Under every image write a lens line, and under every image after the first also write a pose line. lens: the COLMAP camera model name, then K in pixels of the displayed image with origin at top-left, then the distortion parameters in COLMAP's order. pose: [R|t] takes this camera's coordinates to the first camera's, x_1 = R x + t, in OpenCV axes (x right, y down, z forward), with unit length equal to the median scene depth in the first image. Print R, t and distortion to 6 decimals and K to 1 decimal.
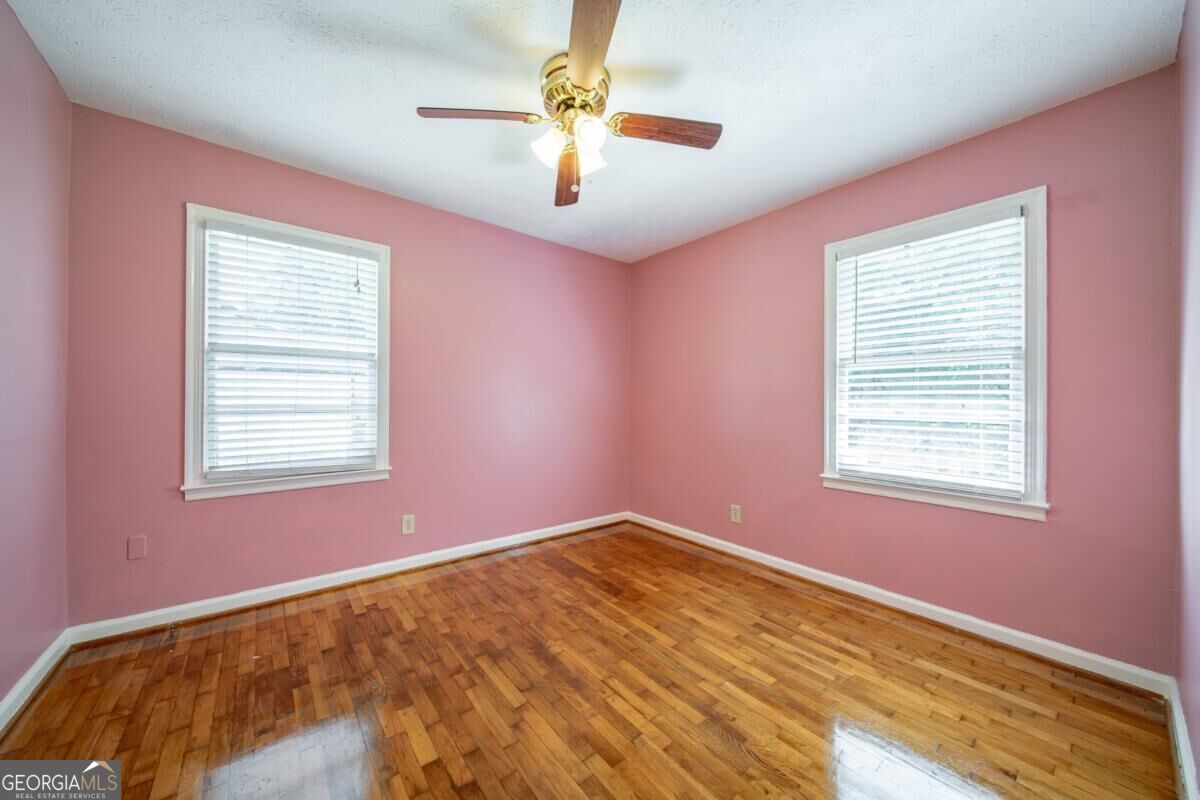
lens RADIAL K [[419.1, 0, 597.0], [0, 419.1, 401.5], [0, 0, 1]] dist [0.001526, -0.001478]
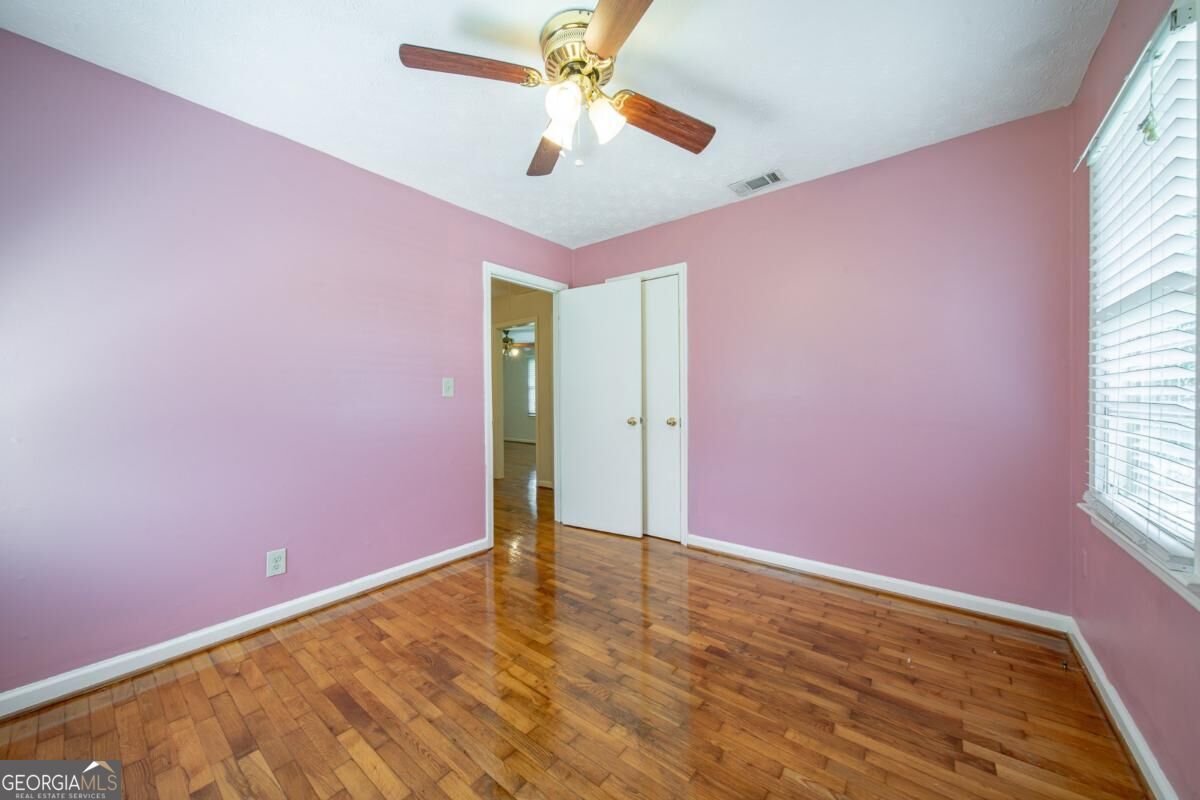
lens RADIAL K [[419.1, 0, 597.0], [0, 419.1, 401.5], [0, 0, 1]] dist [0.001526, -0.001478]
pose [[-0.974591, 0.003710, -0.223961, 0.111862], [0.002472, 0.999980, 0.005805, 0.002477], [0.223978, 0.005104, -0.974581, 1.860931]]
